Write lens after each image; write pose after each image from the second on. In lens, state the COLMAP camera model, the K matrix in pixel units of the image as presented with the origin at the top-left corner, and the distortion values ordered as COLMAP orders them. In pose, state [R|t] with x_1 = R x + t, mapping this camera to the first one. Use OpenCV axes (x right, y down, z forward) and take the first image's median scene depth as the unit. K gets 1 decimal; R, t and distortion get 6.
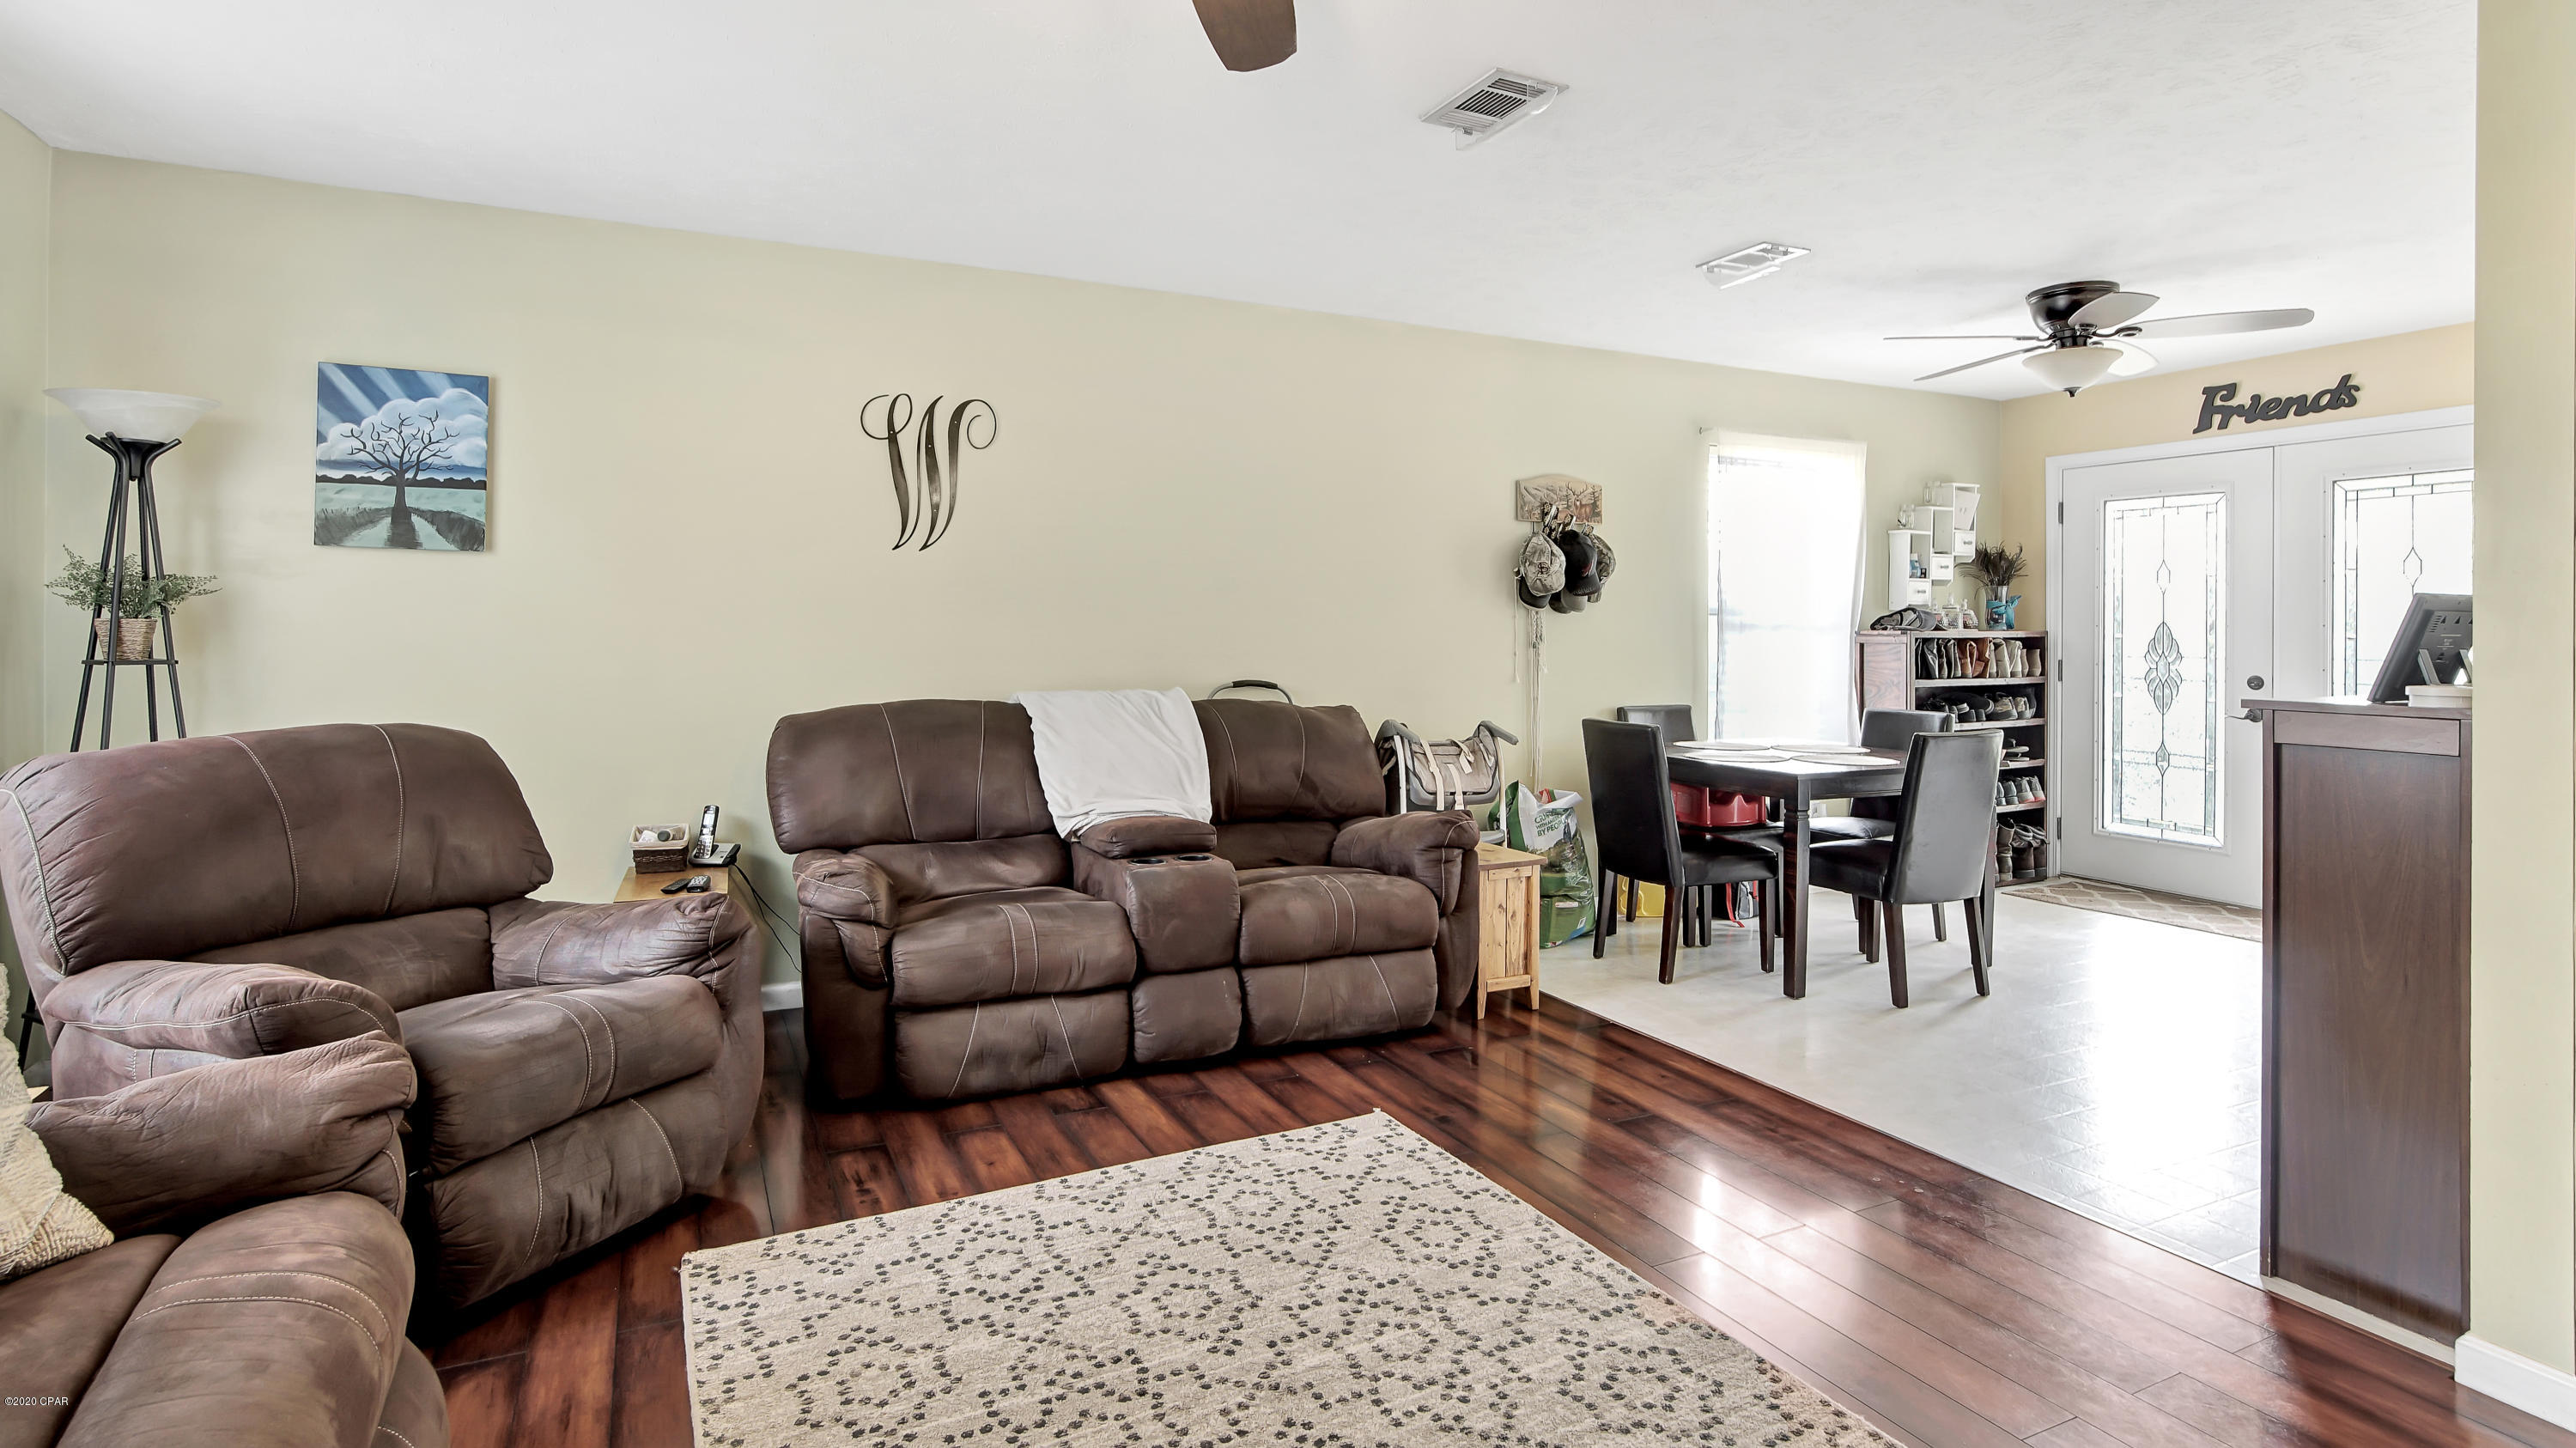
lens RADIAL K [[1217.5, 0, 1276.2], [0, 1217.5, 636.6], [0, 0, 1]] dist [-0.005502, -0.000444]
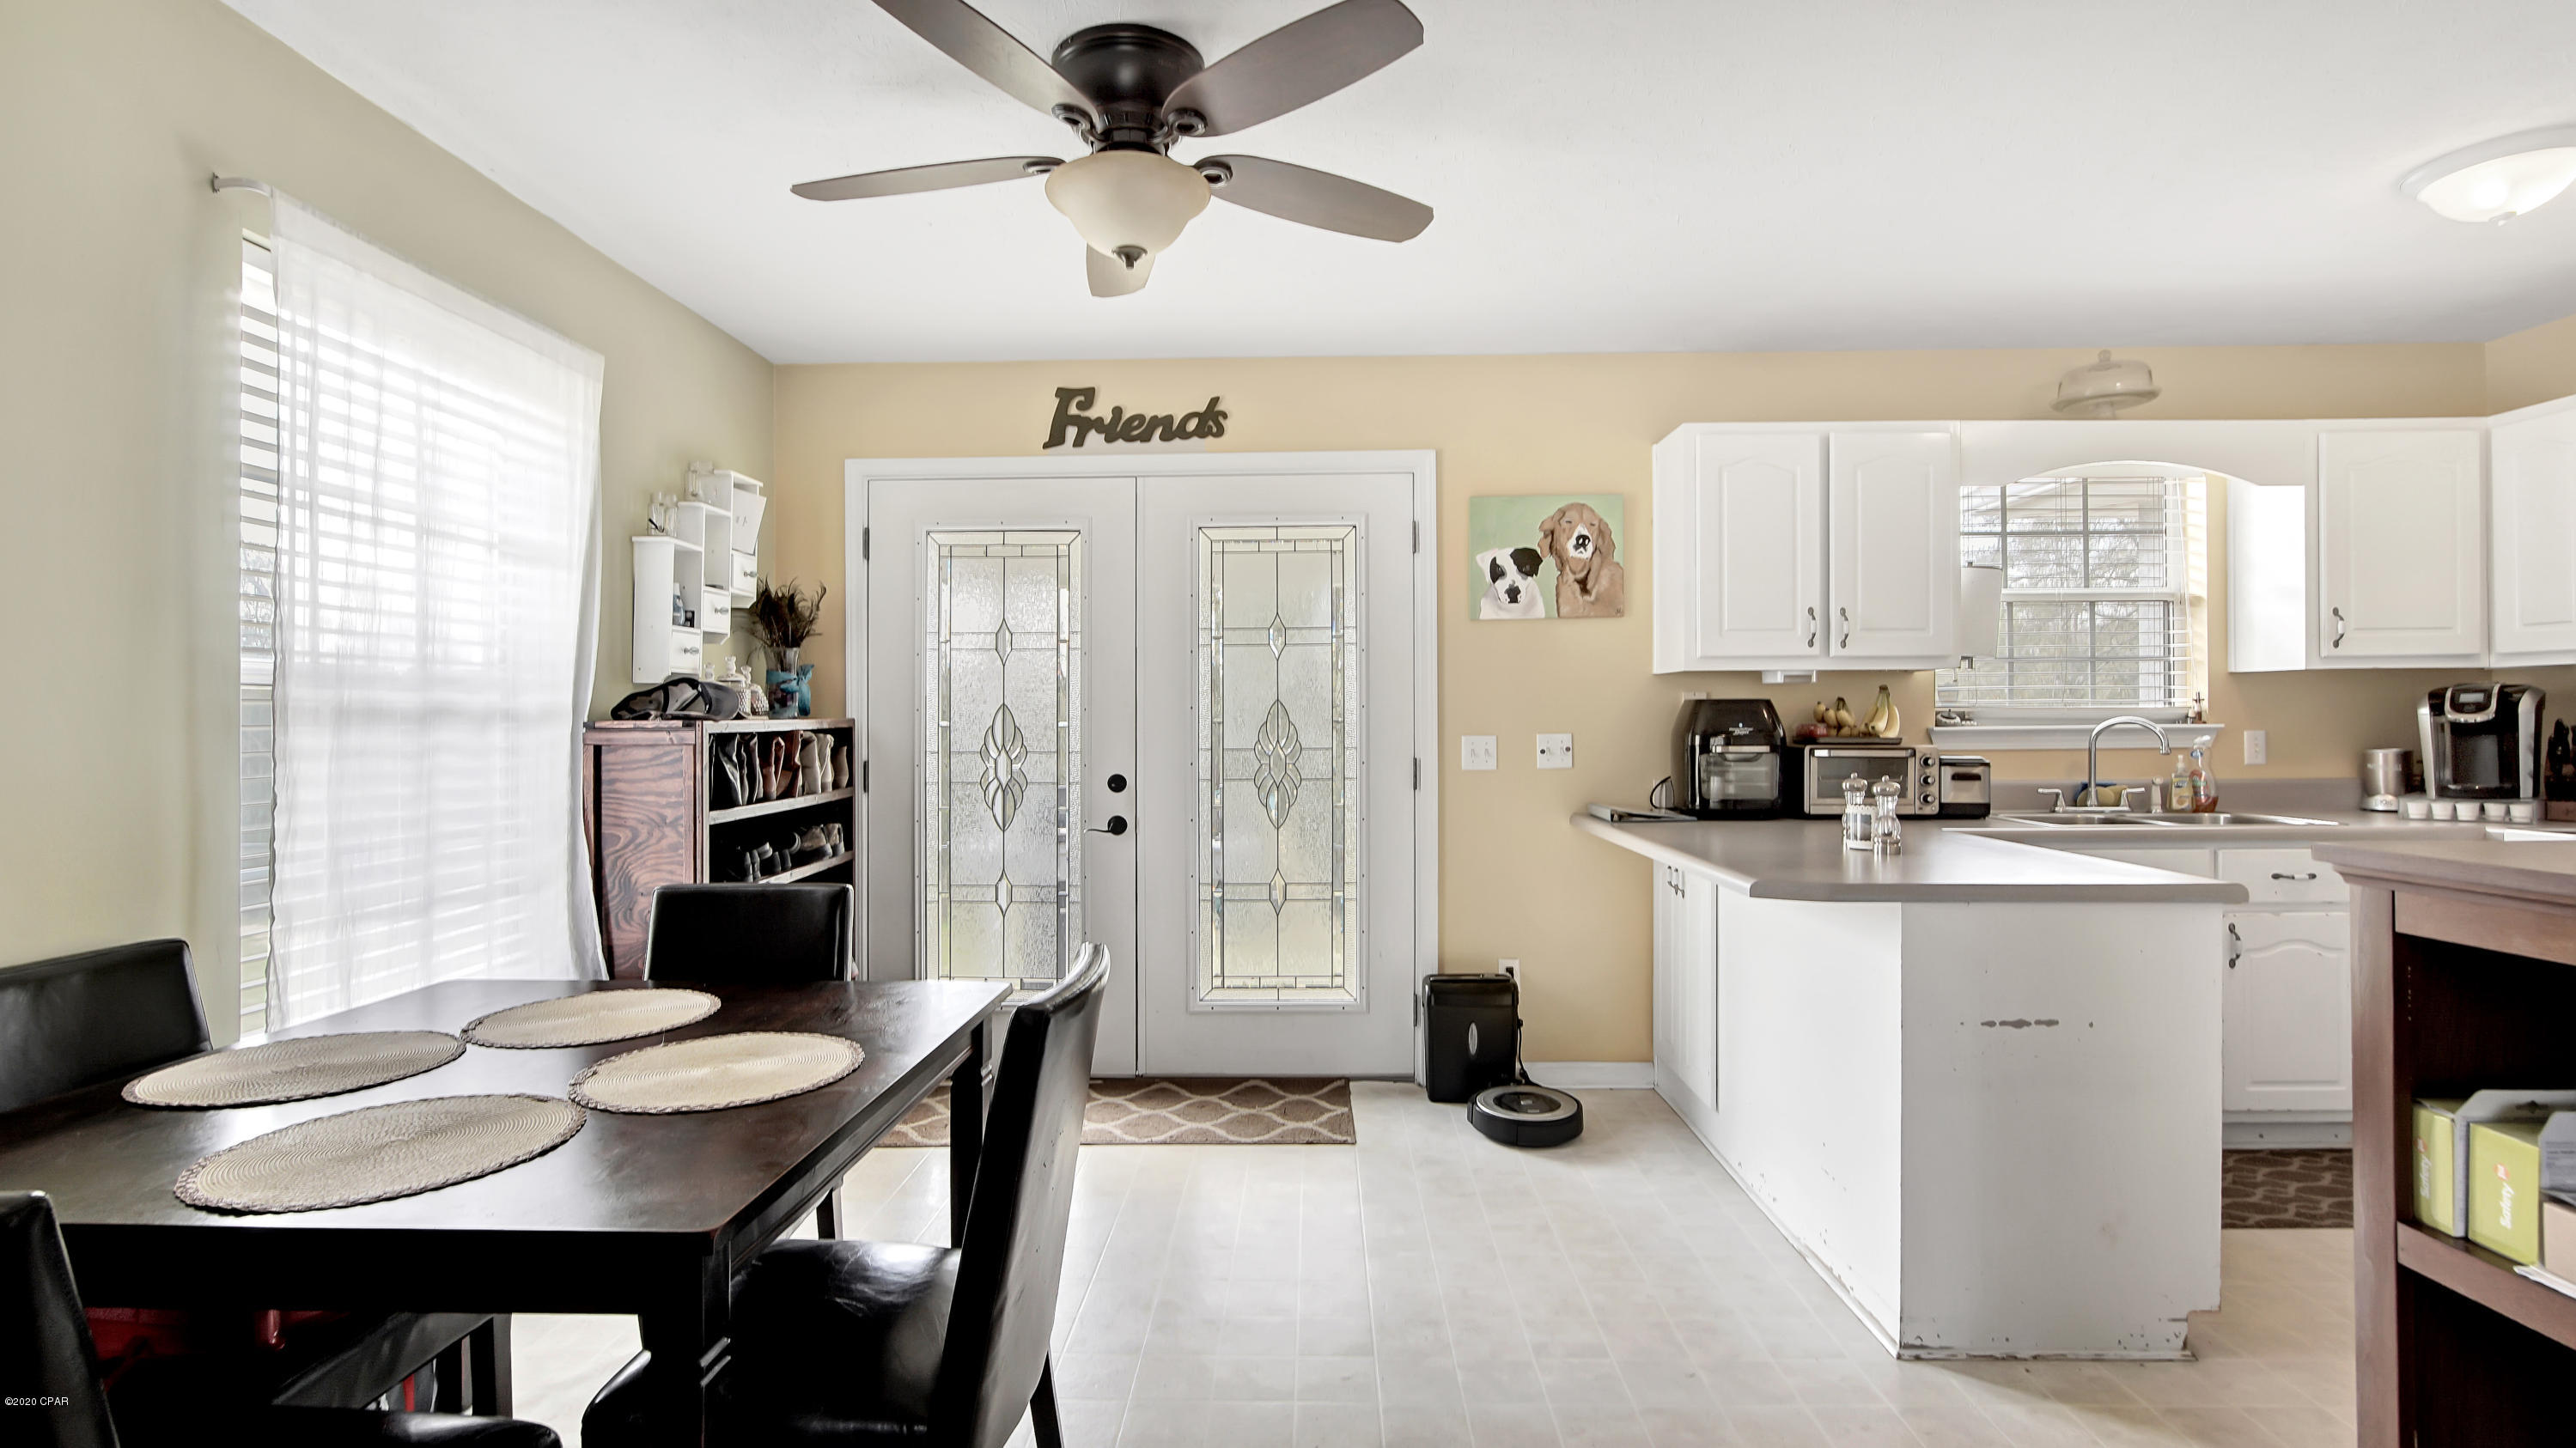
lens RADIAL K [[1217.4, 0, 1288.0], [0, 1217.4, 724.0], [0, 0, 1]] dist [0.001091, 0.000179]
pose [[0.459091, -0.012850, 0.888297, 0.313866], [0.013682, 0.999879, 0.007394, -0.006902], [-0.888284, 0.008759, 0.459211, 1.000053]]
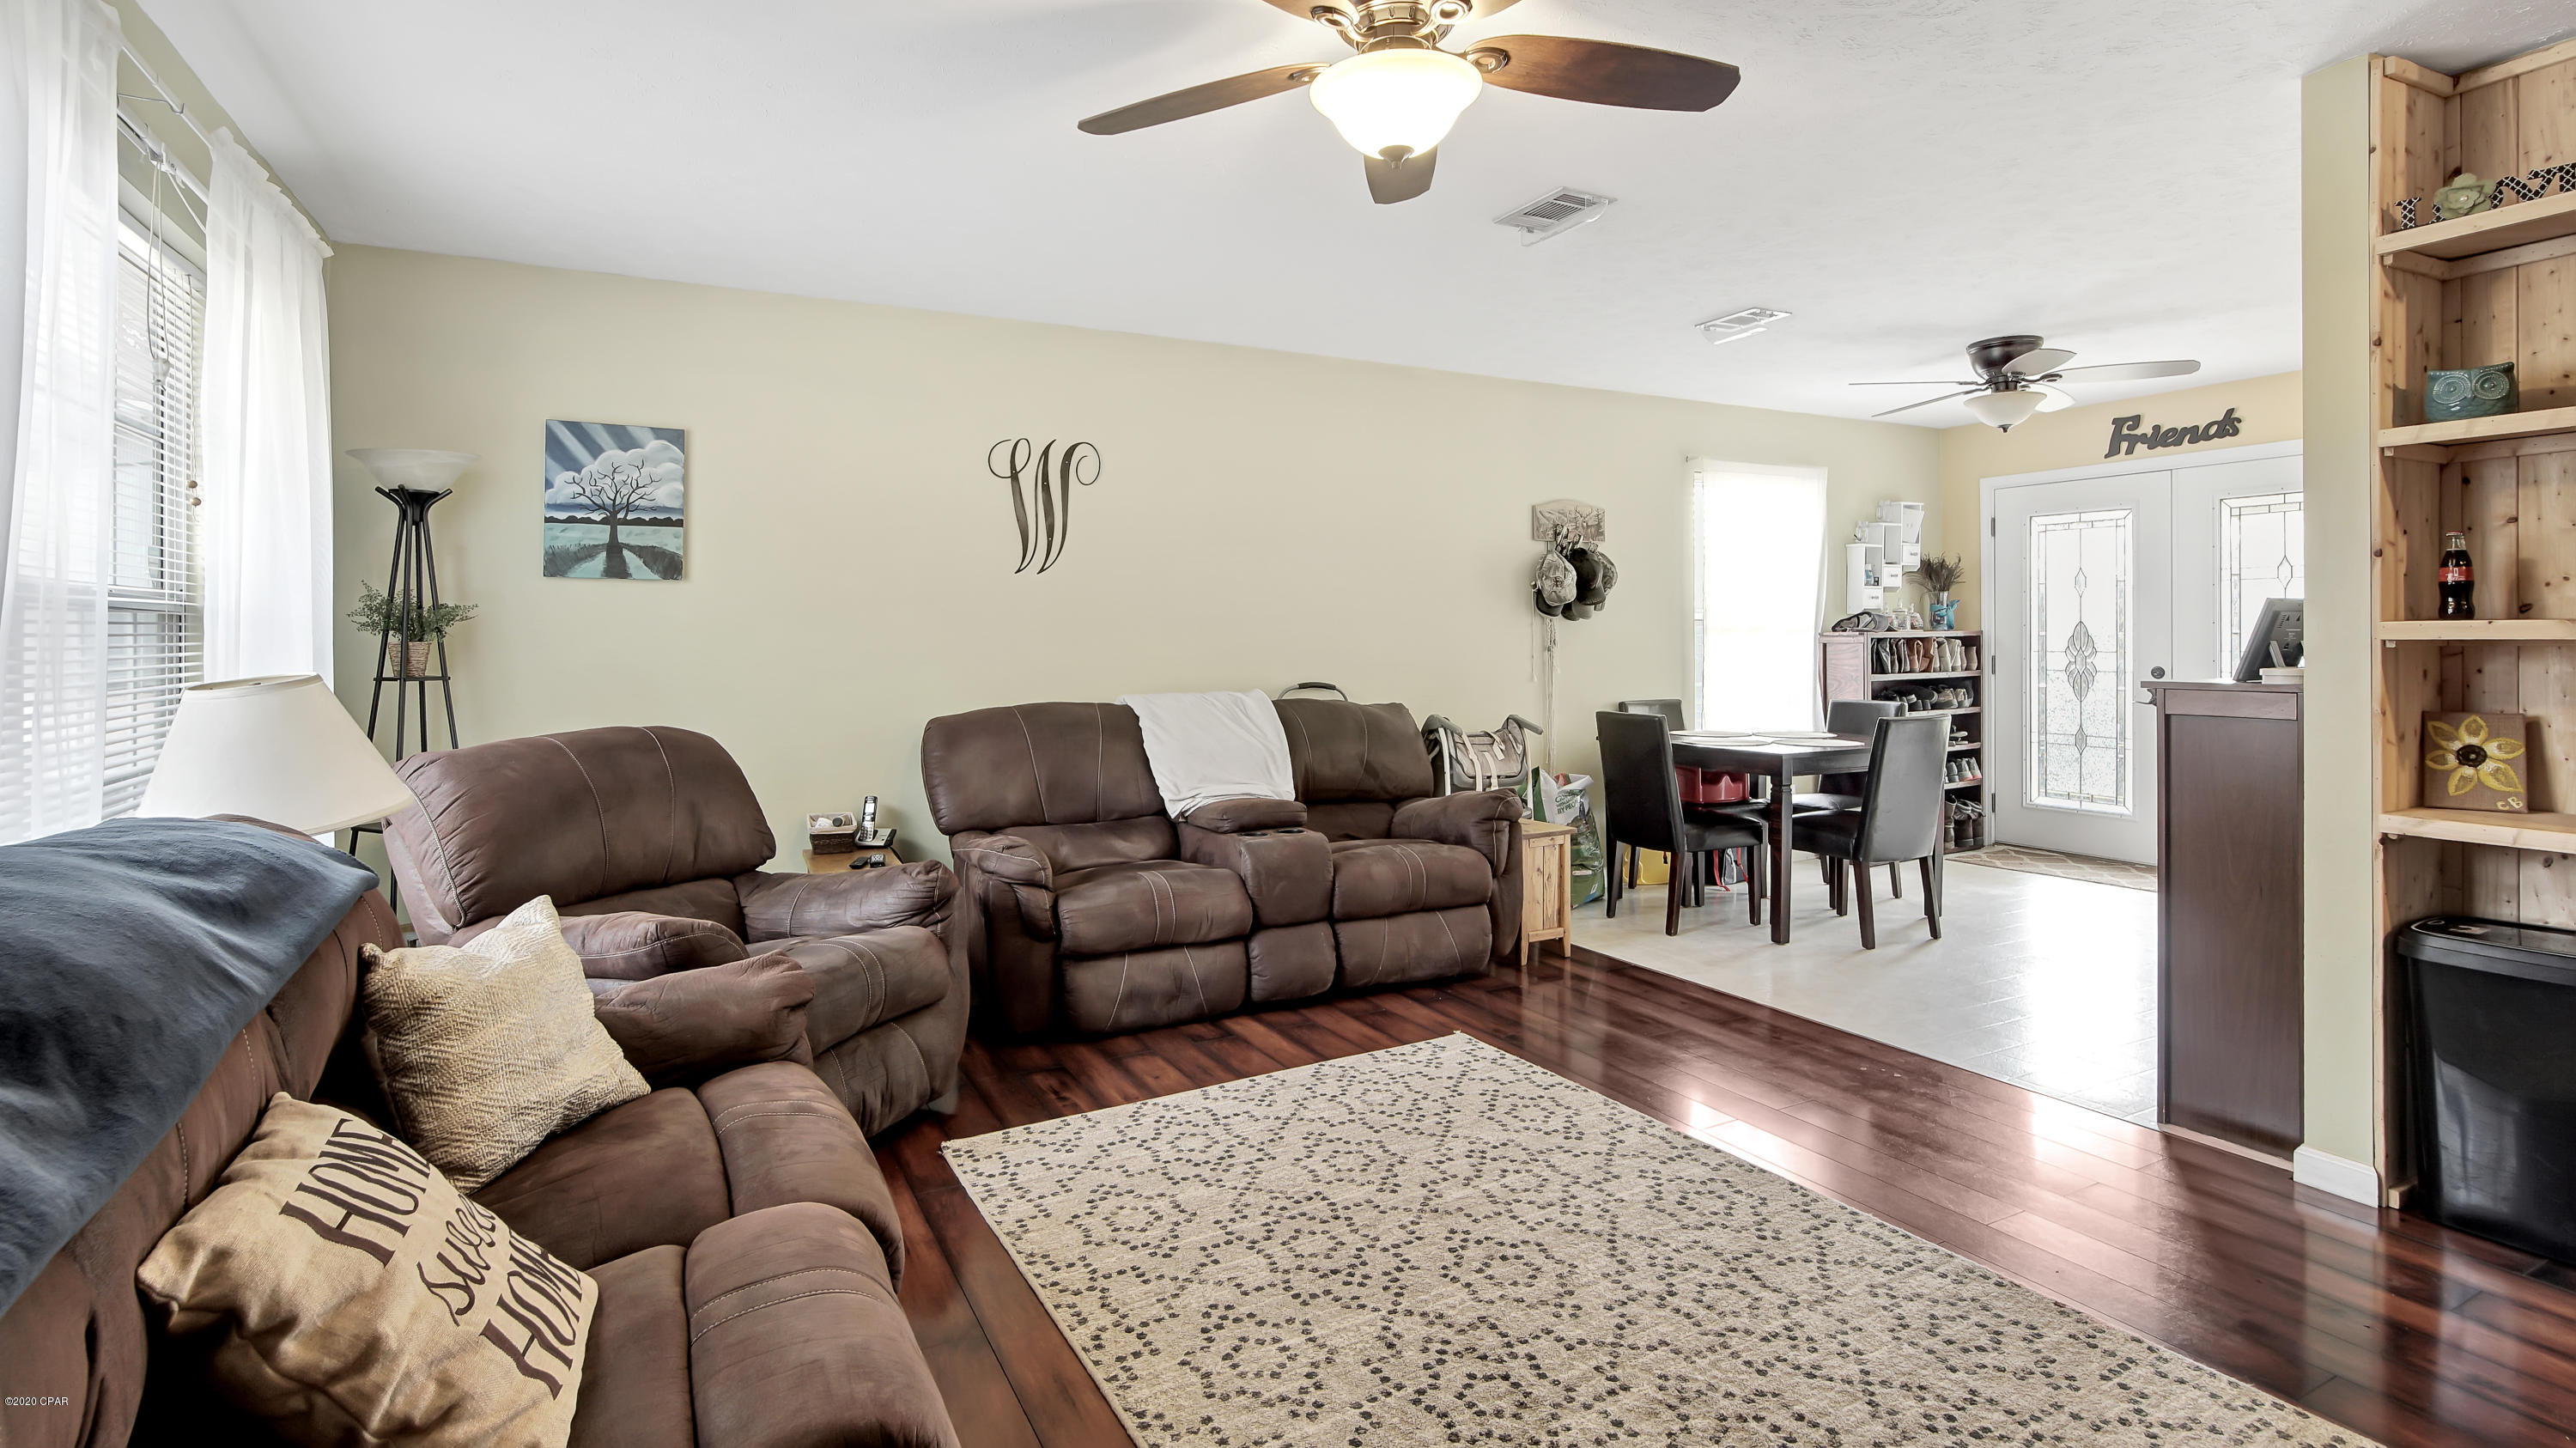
lens RADIAL K [[1175.6, 0, 1299.6], [0, 1175.6, 657.6], [0, 0, 1]] dist [-0.008089, -0.000230]
pose [[0.998952, -0.014306, 0.043481, -0.116752], [0.013847, 0.999845, 0.010844, 0.000117], [-0.043629, -0.010230, 0.998995, -0.157049]]
